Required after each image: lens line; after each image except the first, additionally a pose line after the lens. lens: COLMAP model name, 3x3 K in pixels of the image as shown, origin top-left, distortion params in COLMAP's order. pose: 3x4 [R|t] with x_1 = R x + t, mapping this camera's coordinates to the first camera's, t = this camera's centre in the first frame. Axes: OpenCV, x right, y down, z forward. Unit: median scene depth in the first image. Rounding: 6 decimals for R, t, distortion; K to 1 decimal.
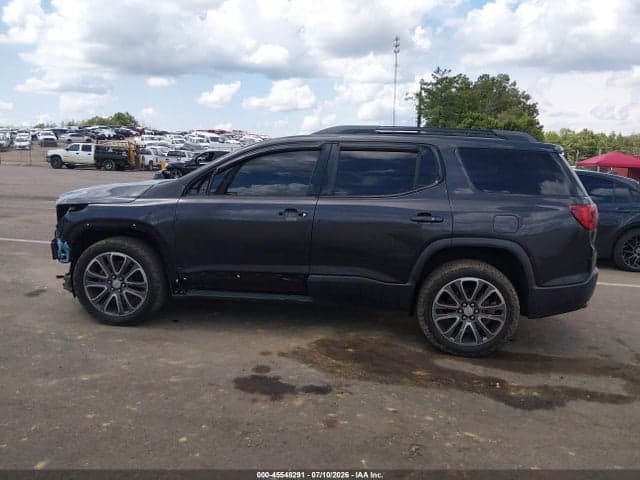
lens RADIAL K [[489.9, 0, 318.2], [0, 489.9, 244.9], [0, 0, 1]] dist [0.069963, -0.117352]
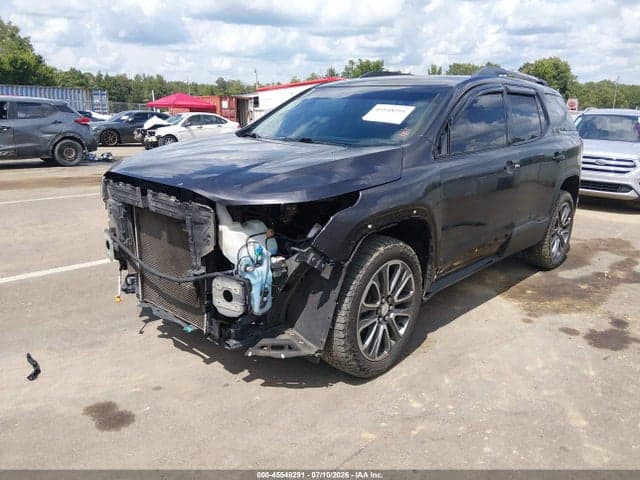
lens RADIAL K [[489.9, 0, 324.7], [0, 489.9, 241.6], [0, 0, 1]] dist [0.069963, -0.117352]
pose [[0.573621, -0.227088, 0.787013, -0.972946], [0.140530, 0.973840, 0.178569, -0.136028], [-0.806976, 0.008168, 0.590528, 0.718405]]
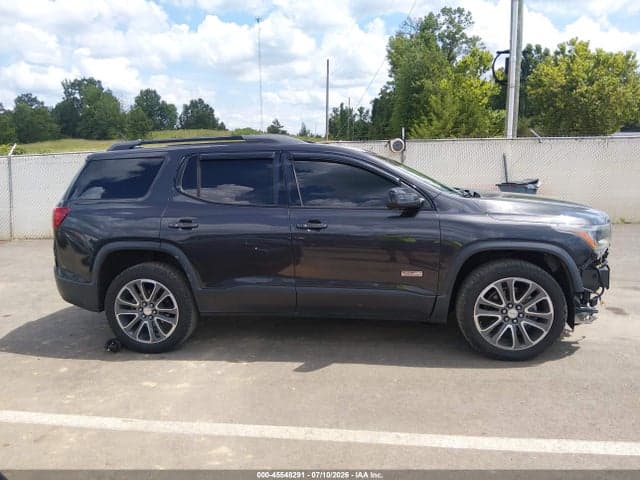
lens RADIAL K [[489.9, 0, 318.3], [0, 489.9, 240.5], [0, 0, 1]] dist [0.069963, -0.117352]
pose [[-0.998913, -0.004775, 0.046358, -0.059724], [0.011582, 0.938092, 0.346193, -0.446836], [-0.045141, 0.346353, -0.937017, 2.314838]]
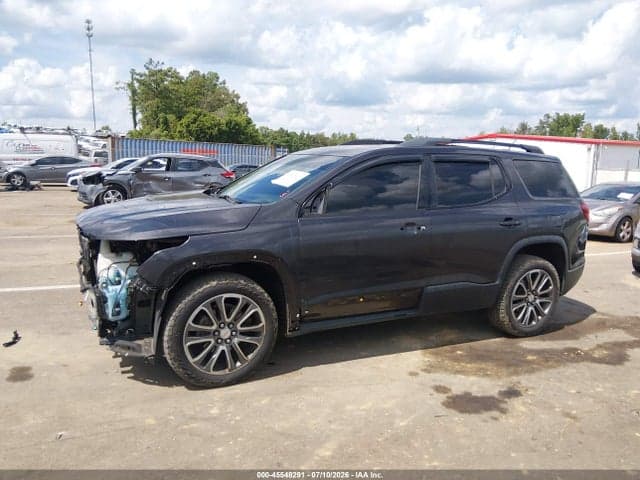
lens RADIAL K [[489.9, 0, 325.9], [0, 489.9, 236.4], [0, 0, 1]] dist [0.069963, -0.117352]
pose [[0.831065, -0.087874, 0.549190, -0.723915], [0.089973, 0.995675, 0.023163, -0.082763], [-0.548850, 0.030162, 0.835377, 0.260706]]
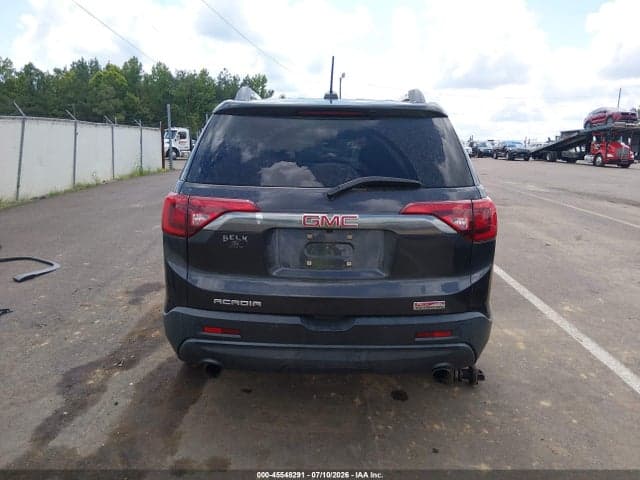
lens RADIAL K [[489.9, 0, 324.3], [0, 489.9, 235.5], [0, 0, 1]] dist [0.069963, -0.117352]
pose [[0.113560, 0.159584, -0.980631, 1.134309], [-0.200989, 0.970298, 0.134627, -0.145338], [0.972989, 0.181808, 0.142262, 1.048552]]
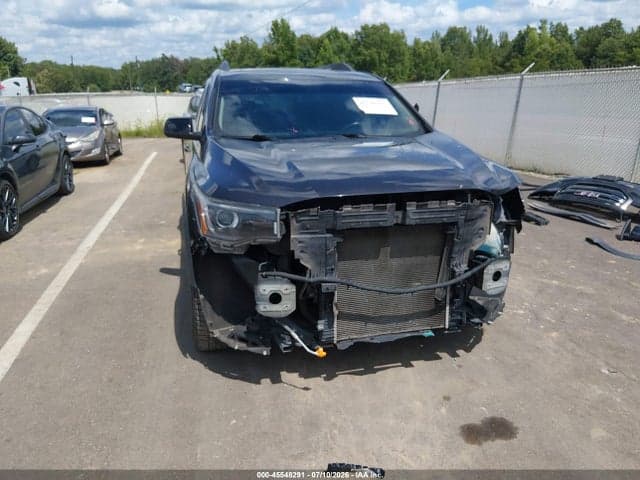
lens RADIAL K [[489.9, 0, 319.2], [0, 489.9, 239.5], [0, 0, 1]] dist [0.069963, -0.117352]
pose [[-0.375873, -0.285730, 0.881520, -1.067782], [0.163992, 0.915752, 0.366750, -0.302667], [-0.912045, 0.282413, -0.297349, 1.523011]]
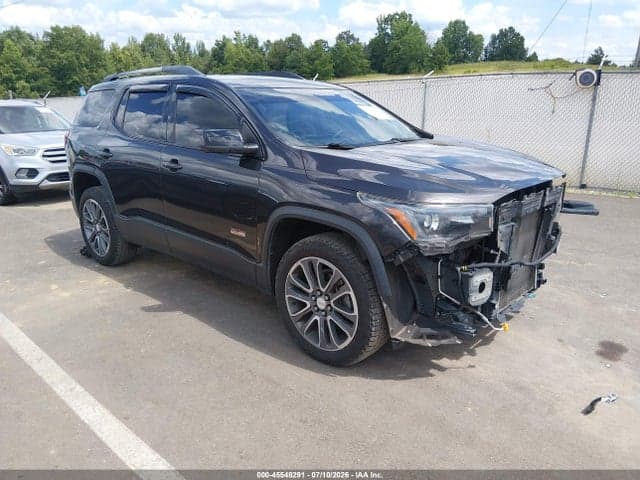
lens RADIAL K [[489.9, 0, 313.7], [0, 489.9, 240.1], [0, 0, 1]] dist [0.069963, -0.117352]
pose [[-0.806683, -0.180084, 0.562878, -0.742217], [0.097892, 0.898568, 0.427776, -0.381667], [-0.582820, 0.400181, -0.707231, 1.956517]]
